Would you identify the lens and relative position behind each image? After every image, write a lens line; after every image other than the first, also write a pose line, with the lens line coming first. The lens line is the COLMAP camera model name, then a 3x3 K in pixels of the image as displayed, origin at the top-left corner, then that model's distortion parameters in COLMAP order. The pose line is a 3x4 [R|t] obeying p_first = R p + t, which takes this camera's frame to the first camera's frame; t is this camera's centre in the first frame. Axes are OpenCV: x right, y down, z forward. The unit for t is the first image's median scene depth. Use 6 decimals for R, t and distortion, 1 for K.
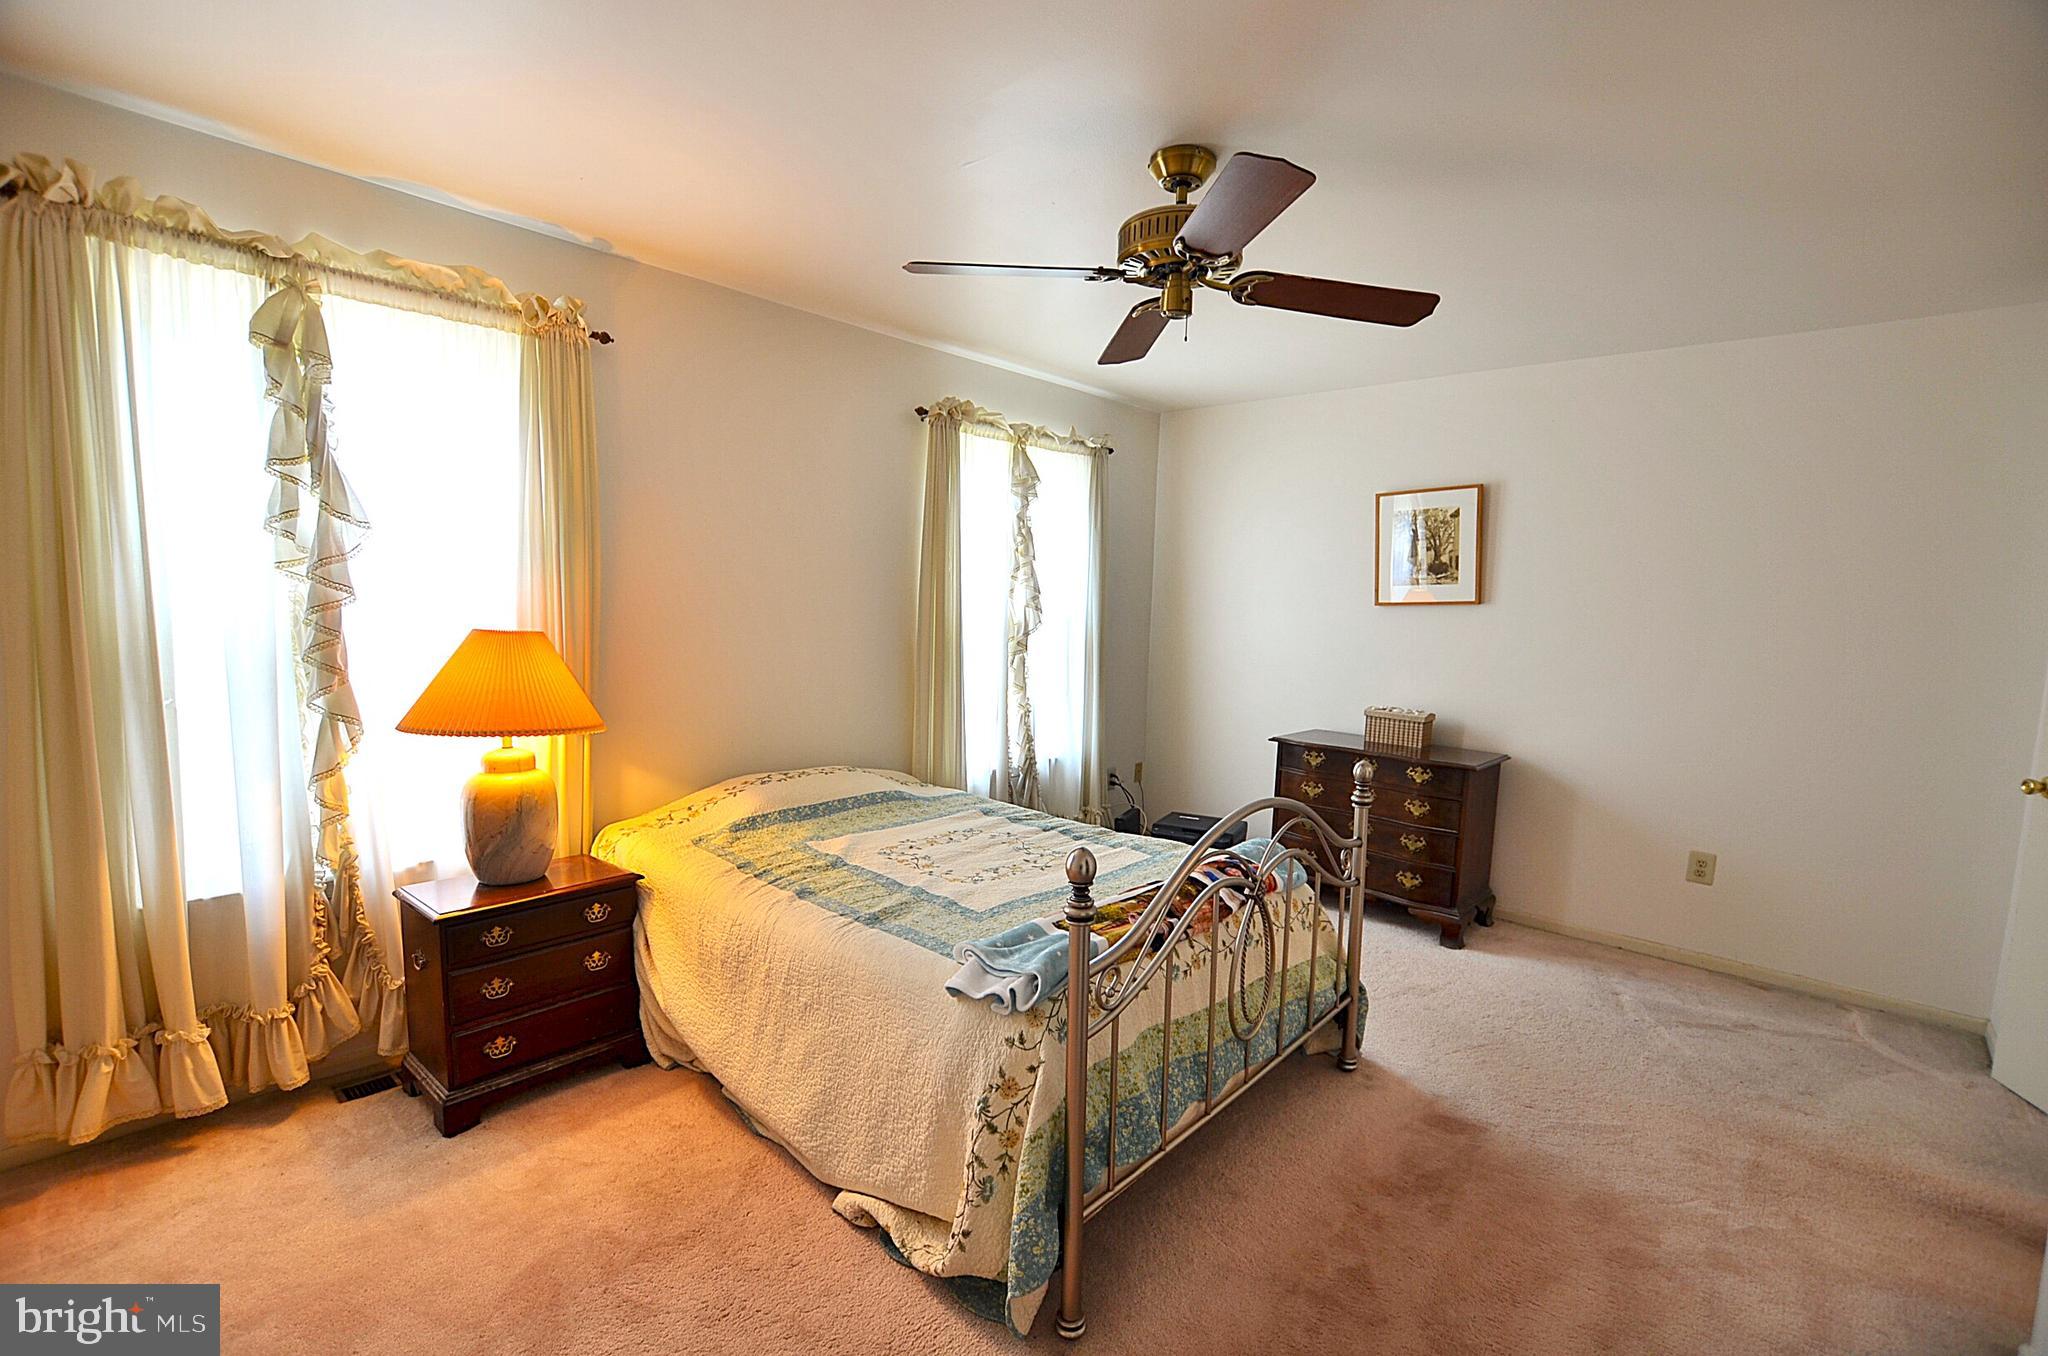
lens RADIAL K [[898.2, 0, 1023.1], [0, 898.2, 689.7], [0, 0, 1]] dist [-0.022332, 0.000936]
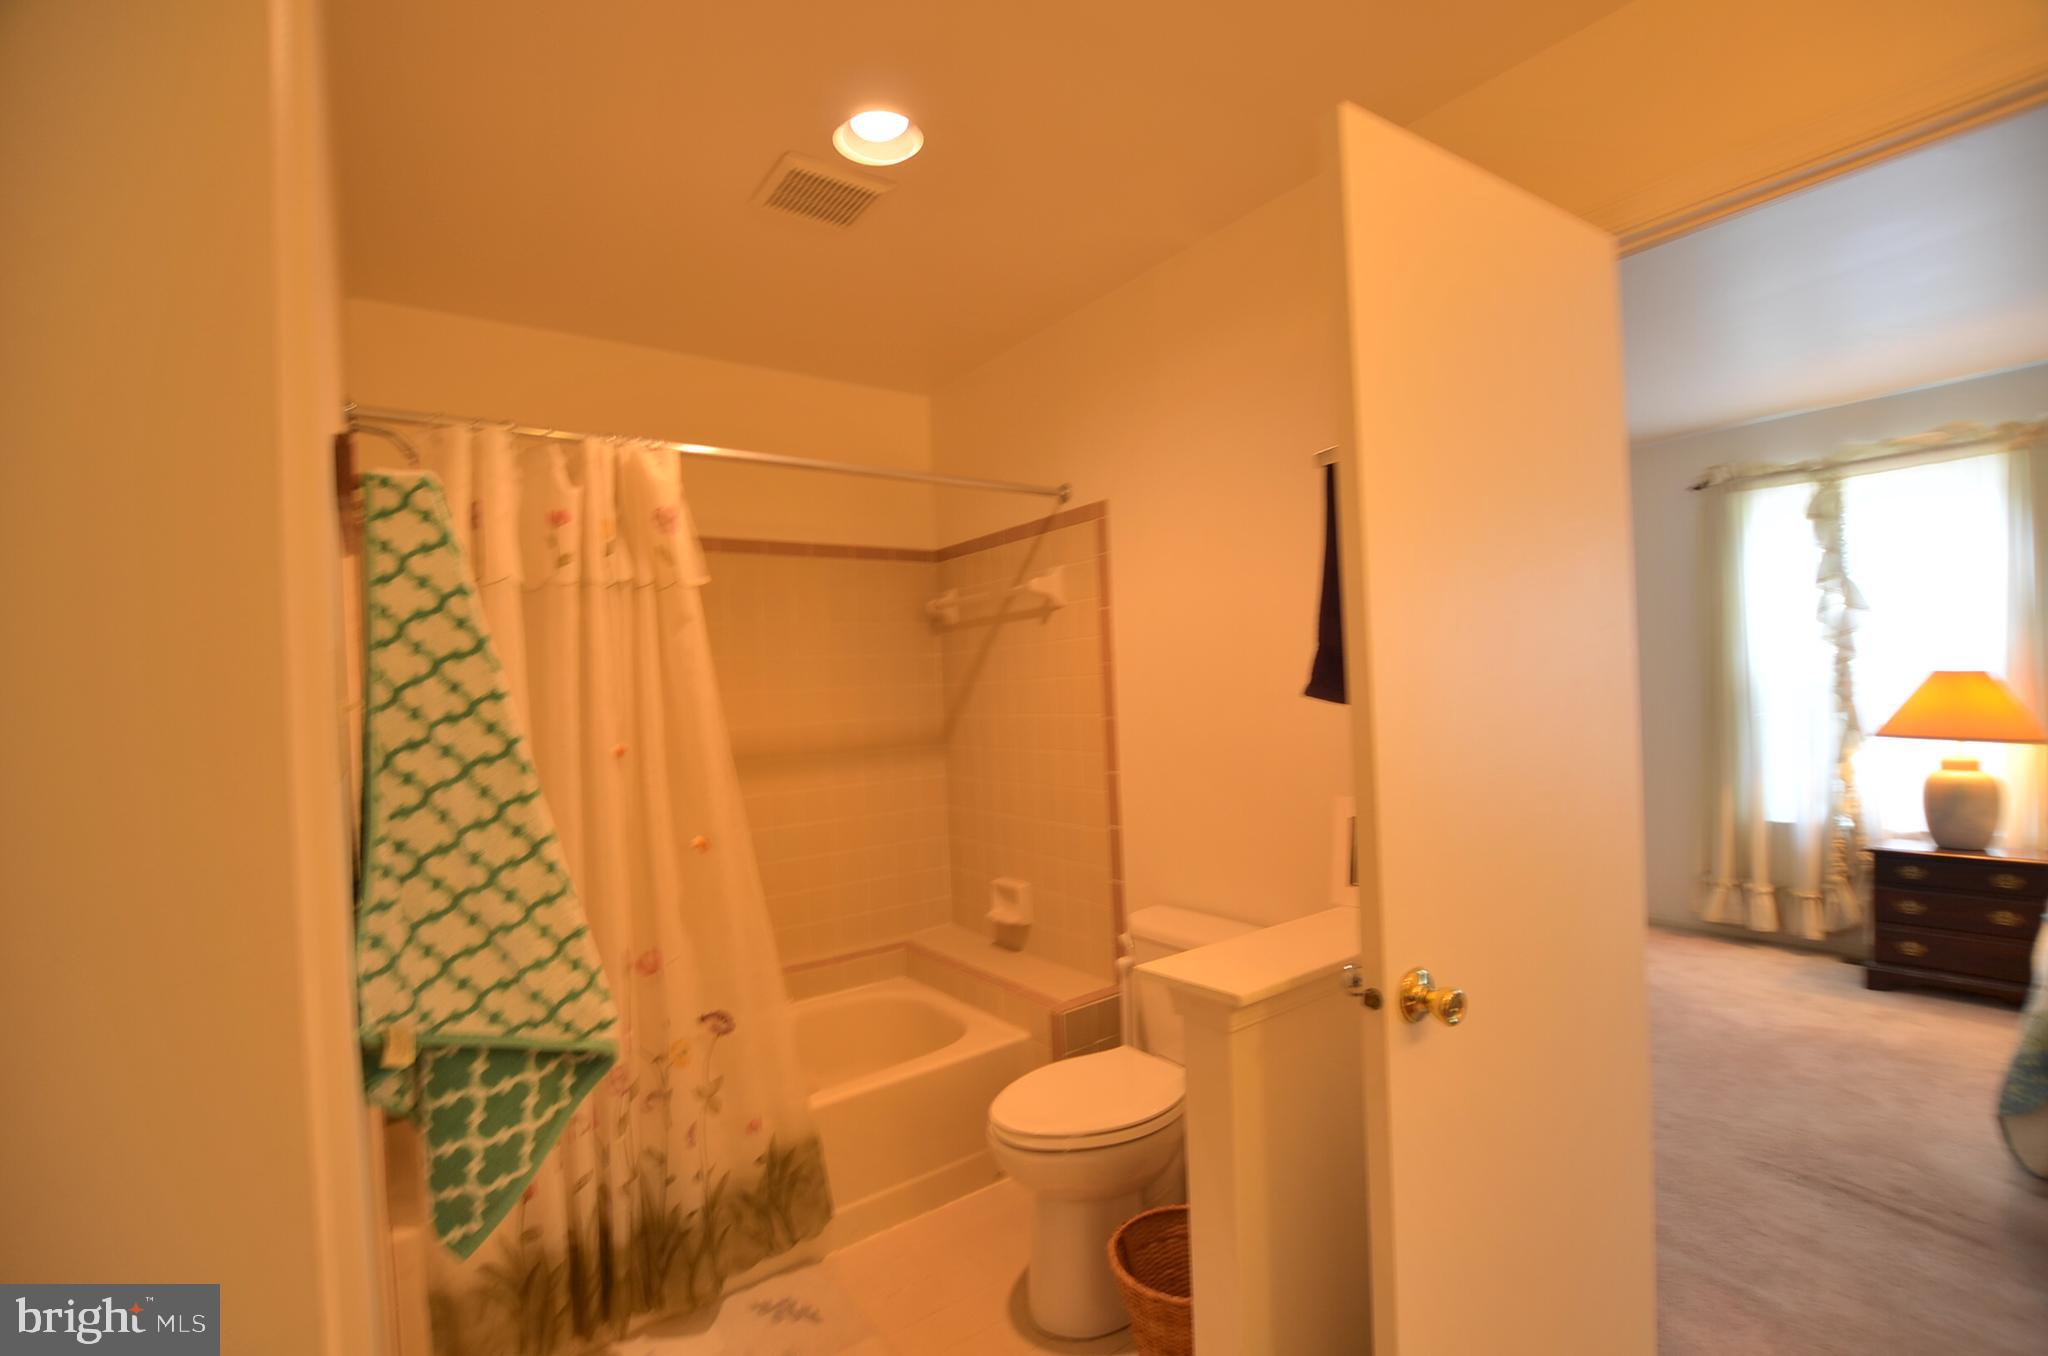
lens RADIAL K [[898.2, 0, 1017.5], [0, 898.2, 689.7], [0, 0, 1]] dist [-0.022332, 0.000936]
pose [[-0.210632, -0.035420, -0.976923, 1.198828], [-0.069819, 0.997336, -0.021107, 0.108227], [0.975069, 0.063762, -0.212544, -0.179845]]
